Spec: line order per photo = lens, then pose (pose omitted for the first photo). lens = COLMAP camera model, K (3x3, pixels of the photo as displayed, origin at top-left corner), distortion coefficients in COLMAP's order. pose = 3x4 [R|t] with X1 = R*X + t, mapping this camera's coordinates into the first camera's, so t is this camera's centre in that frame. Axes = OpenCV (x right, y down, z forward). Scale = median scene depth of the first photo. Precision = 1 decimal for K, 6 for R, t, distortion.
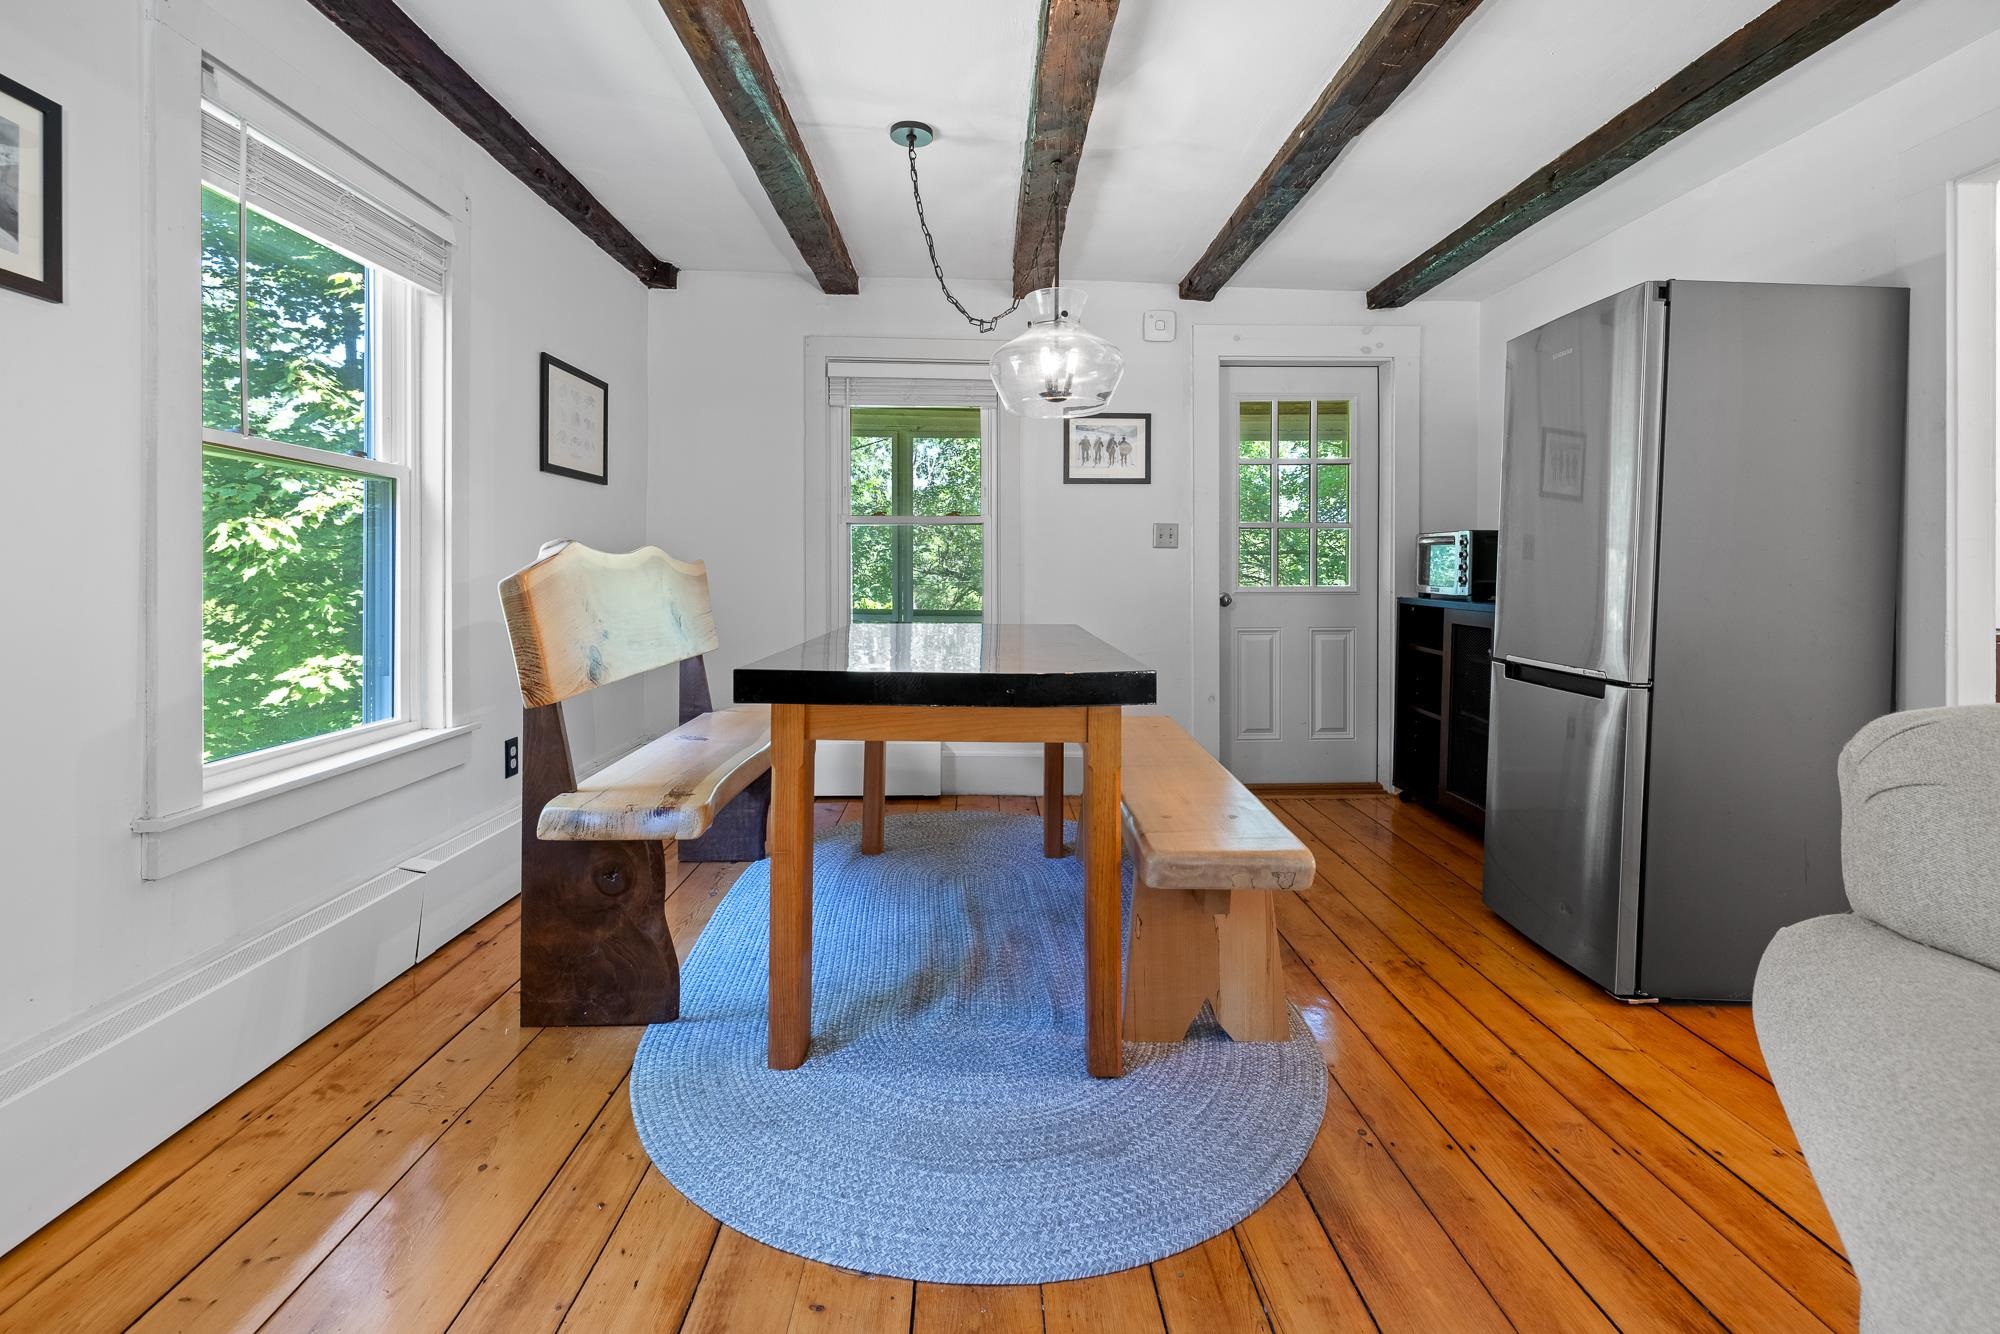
lens RADIAL K [[857.3, 0, 994.2], [0, 857.3, 565.8], [0, 0, 1]] dist [-0.000304, 0.000083]
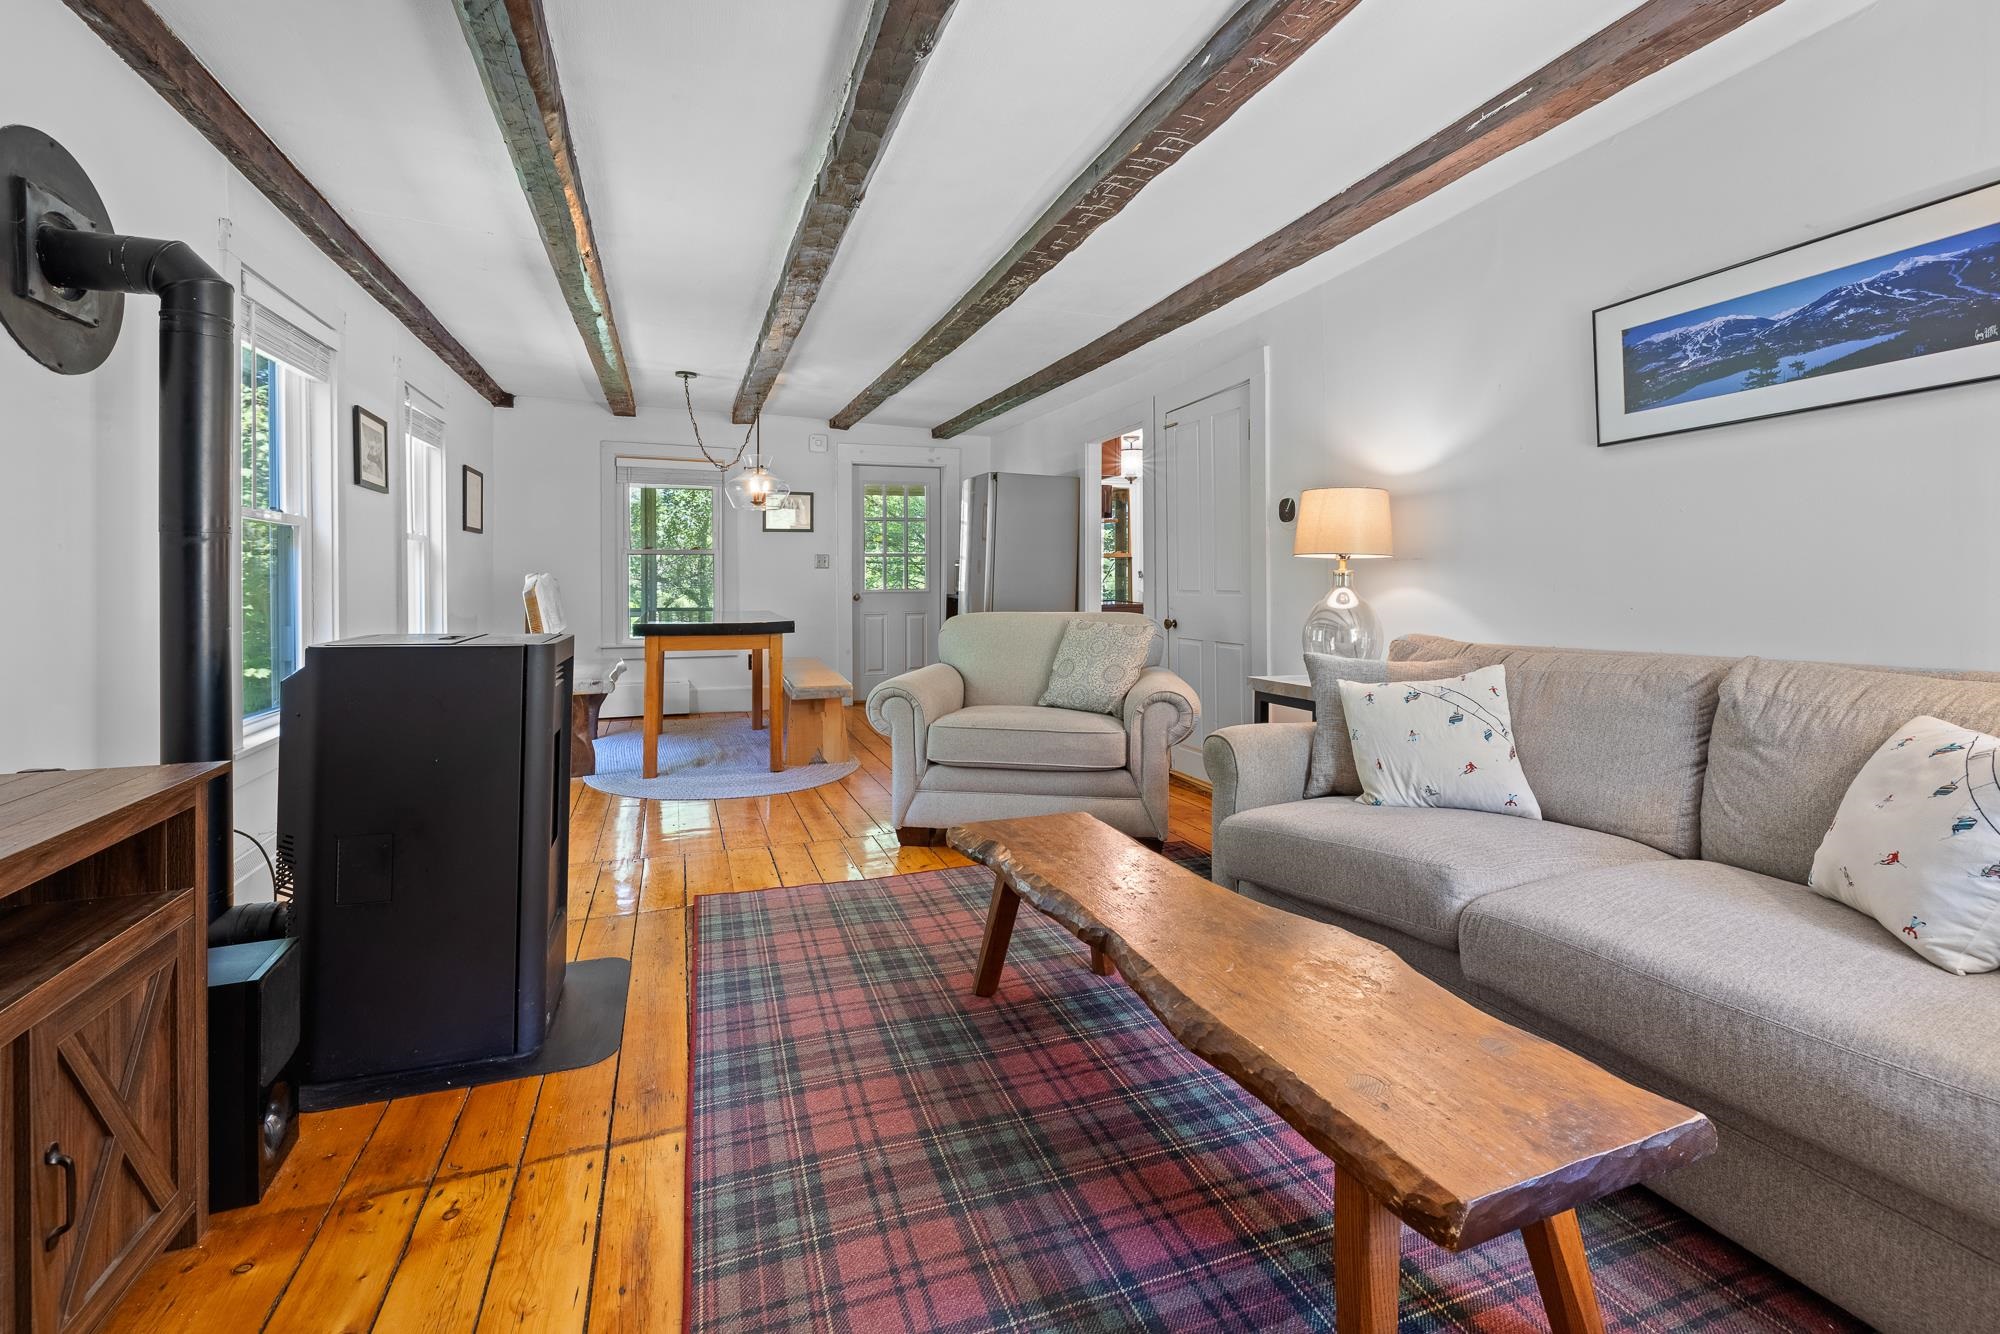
lens RADIAL K [[857.3, 0, 985.0], [0, 857.3, 565.1], [0, 0, 1]] dist [-0.000304, 0.000083]
pose [[0.946719, -0.003135, 0.322046, -0.077241], [0.004903, 0.999977, -0.004681, -0.025426], [-0.322024, 0.006011, 0.946713, -1.159606]]
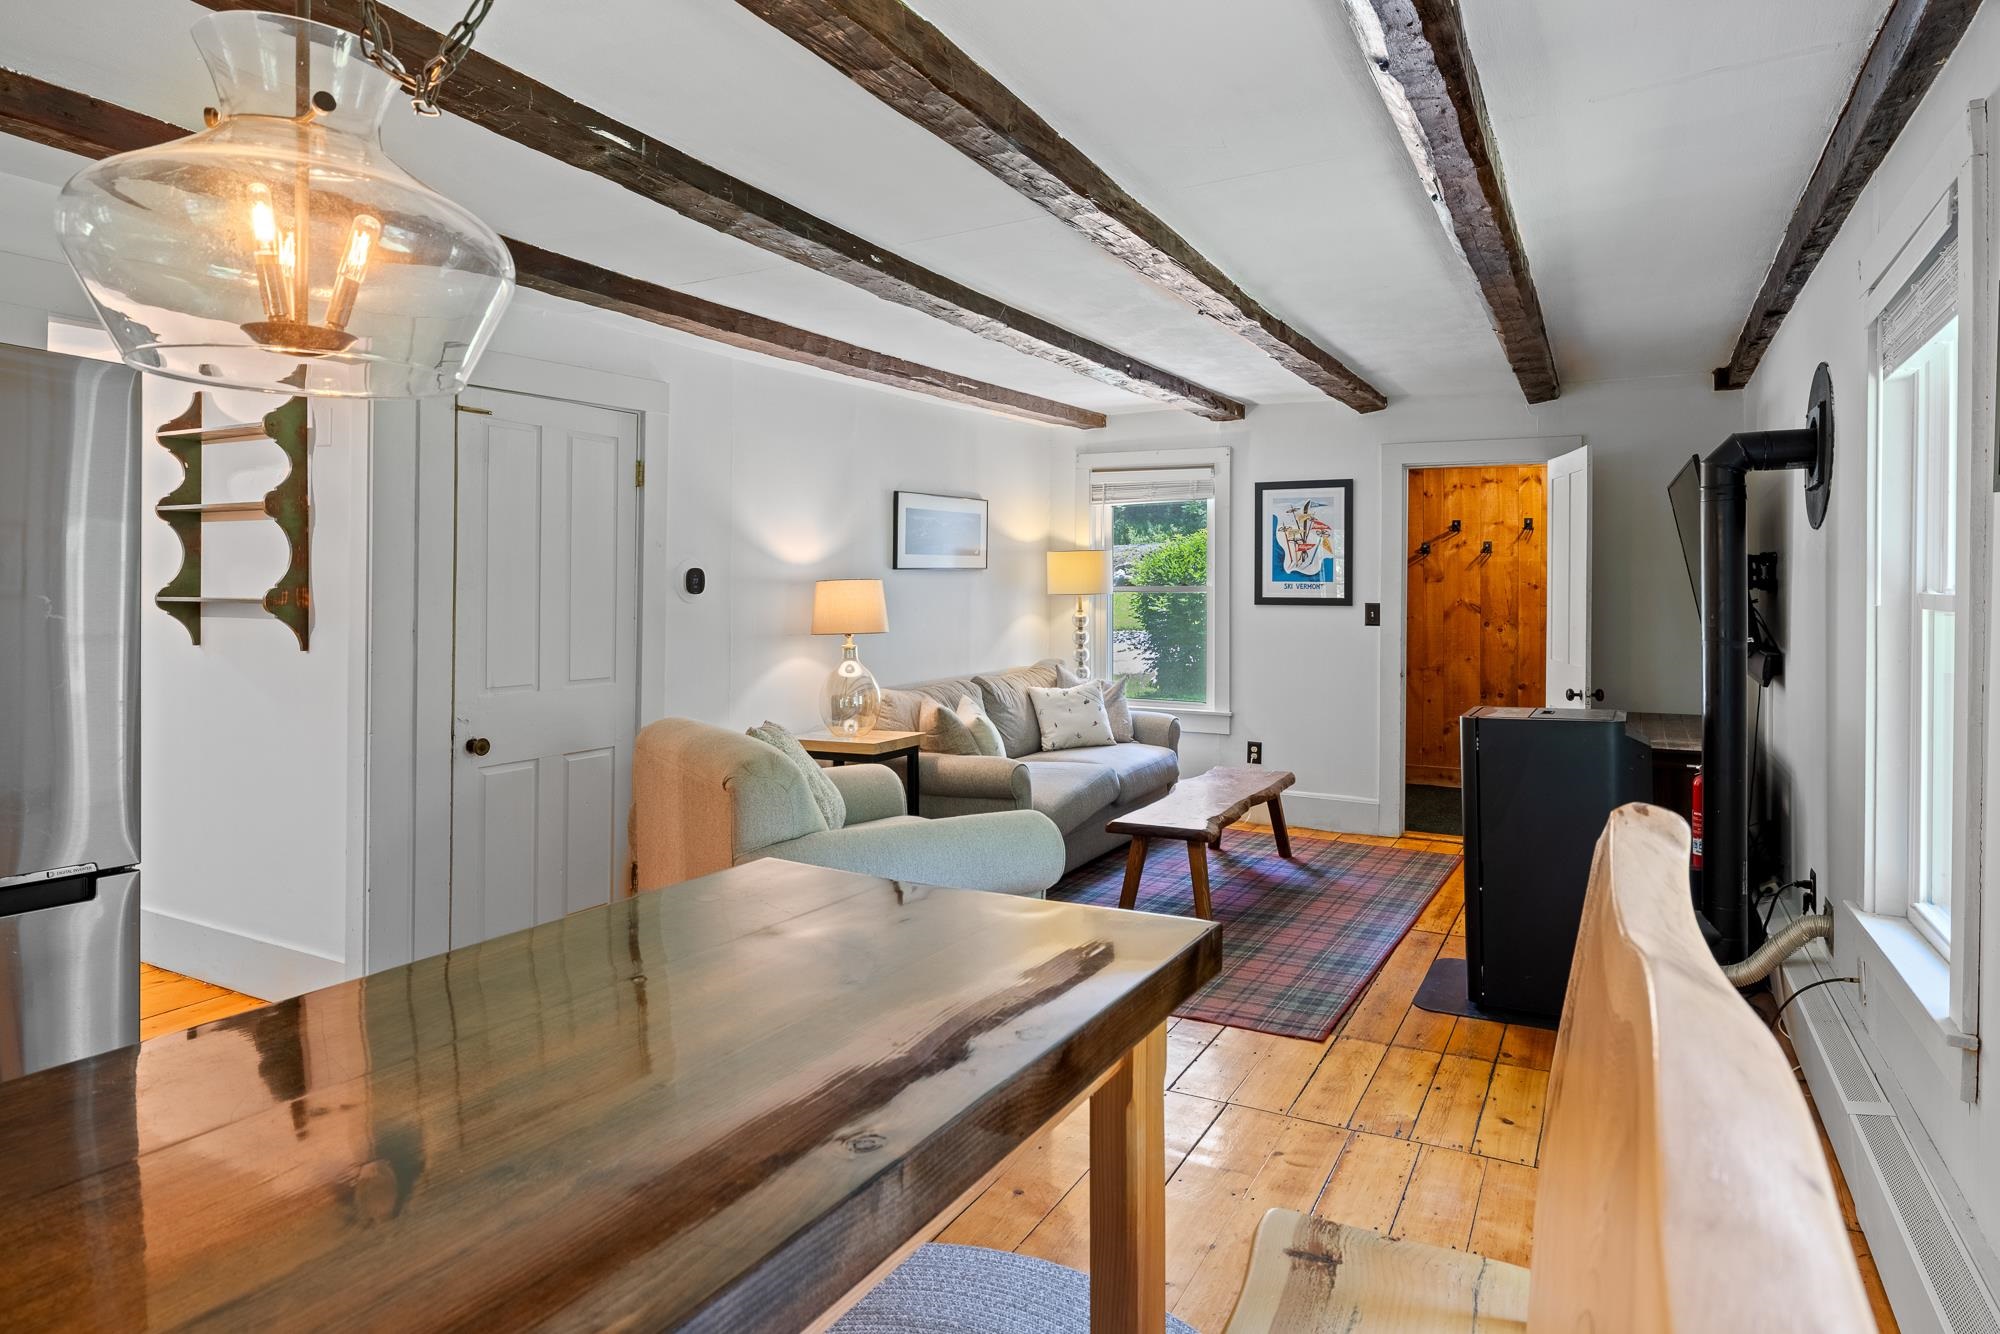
lens RADIAL K [[1154.5, 0, 1004.4], [0, 1154.5, 593.3], [0, 0, 1]] dist [0.006937, 0.000869]
pose [[-0.871270, -0.007703, 0.490743, -0.426006], [-0.012491, 0.999901, -0.006482, -0.103544], [-0.490645, -0.011778, -0.871280, 1.526022]]
